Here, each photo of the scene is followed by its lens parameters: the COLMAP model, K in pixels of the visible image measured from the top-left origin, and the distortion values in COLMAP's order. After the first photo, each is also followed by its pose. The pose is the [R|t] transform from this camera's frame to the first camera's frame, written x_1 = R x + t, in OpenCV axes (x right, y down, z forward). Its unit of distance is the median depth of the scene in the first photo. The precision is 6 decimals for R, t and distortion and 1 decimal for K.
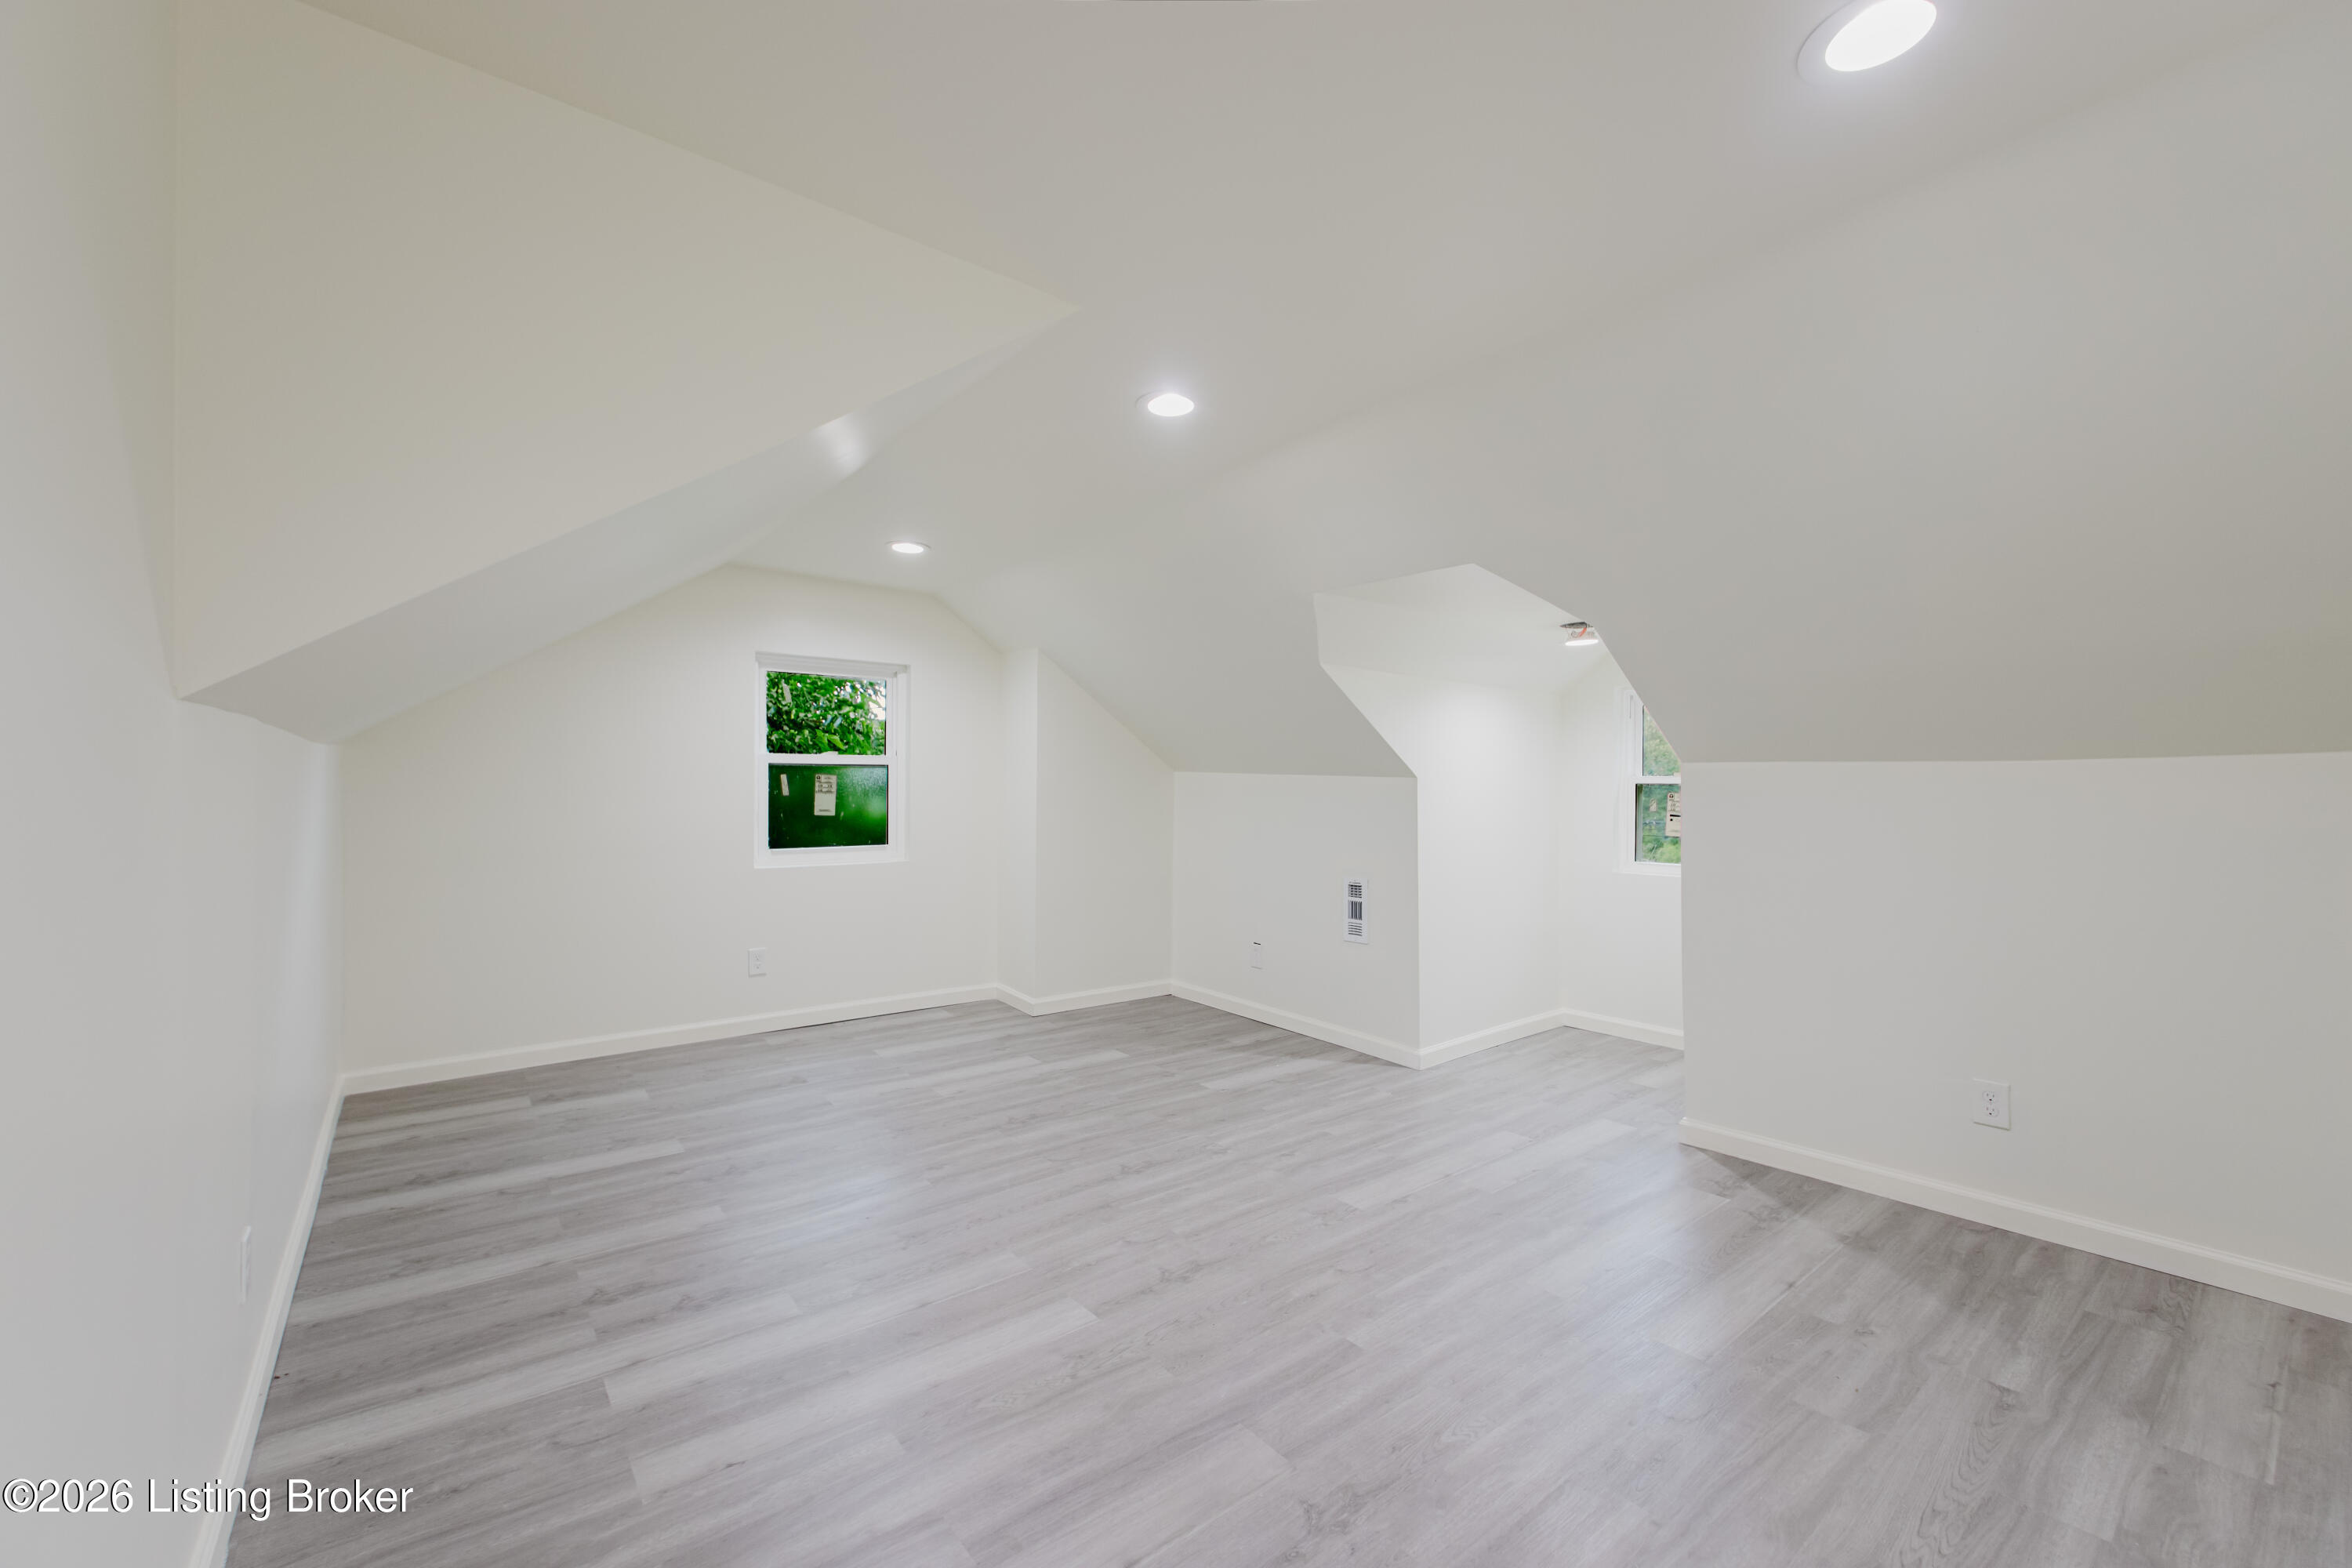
lens RADIAL K [[936.4, 0, 1165.0], [0, 936.4, 793.1], [0, 0, 1]] dist [0.015867, -0.001313]
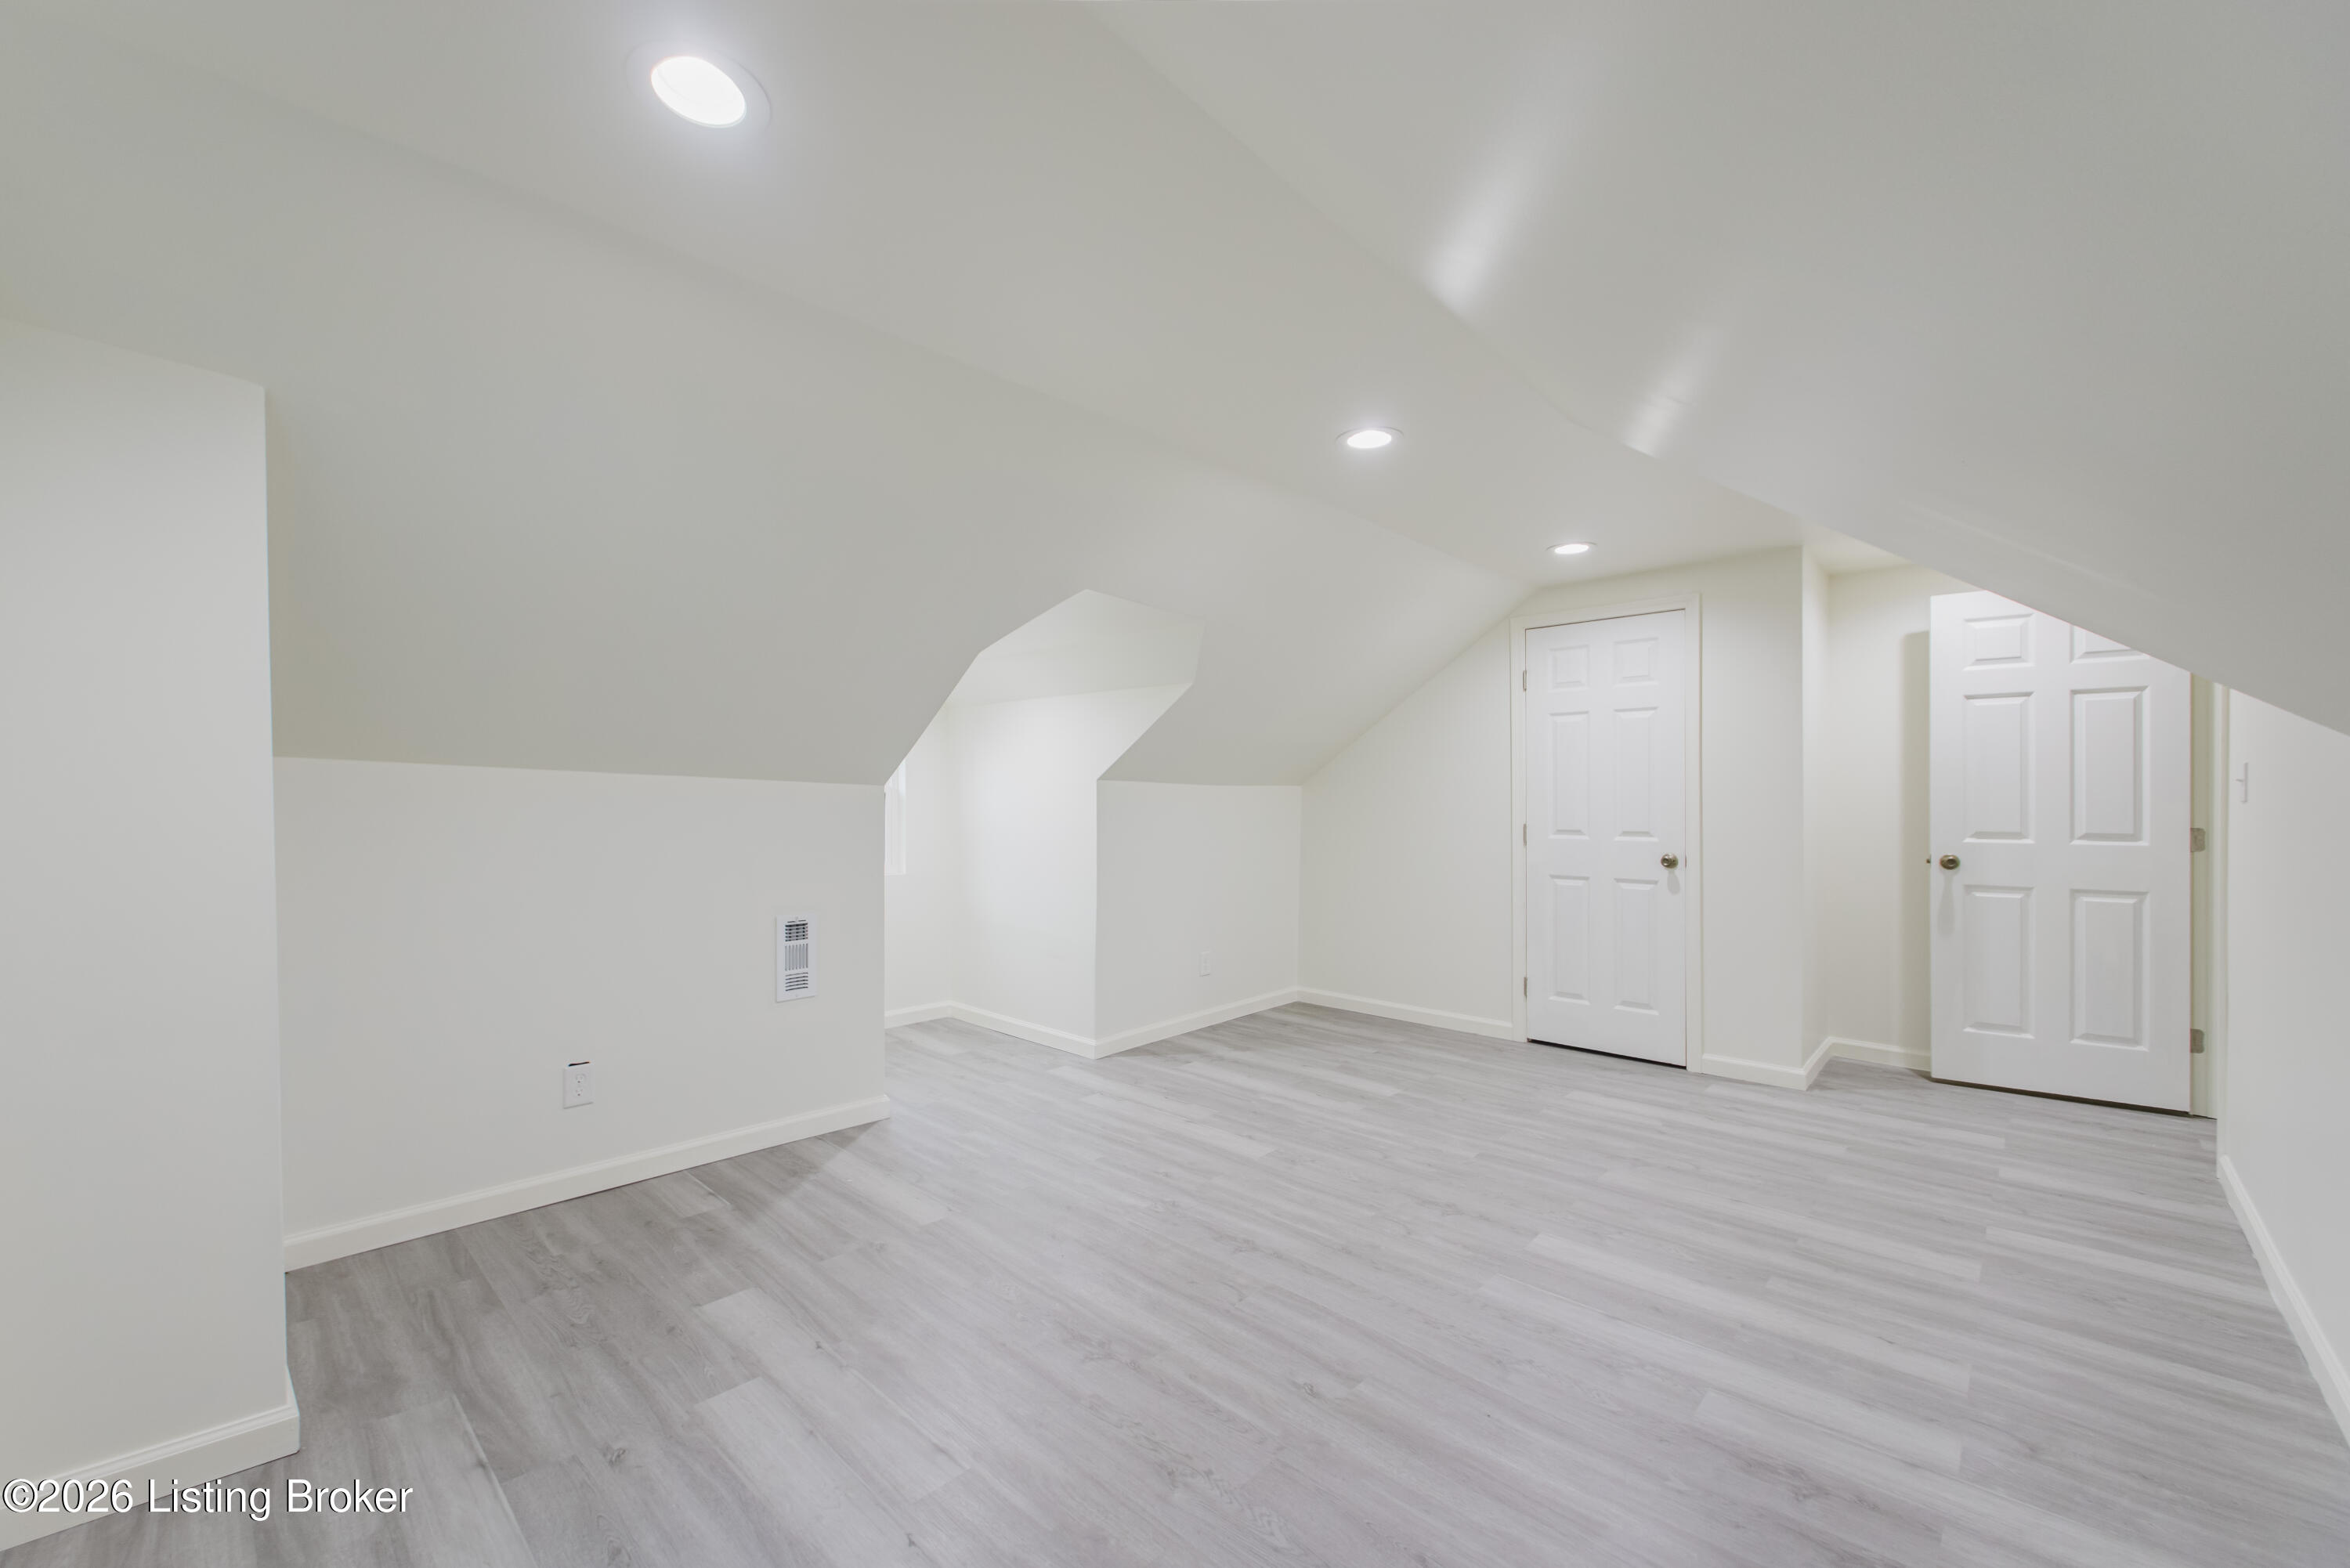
lens RADIAL K [[935.5, 0, 1163.4], [0, 935.5, 792.7], [0, 0, 1]] dist [0.015867, -0.001313]
pose [[-0.153385, 0.003431, 0.988161, -0.902311], [-0.005857, 0.999973, -0.004381, -0.010514], [-0.988149, -0.006460, -0.153361, 1.242608]]
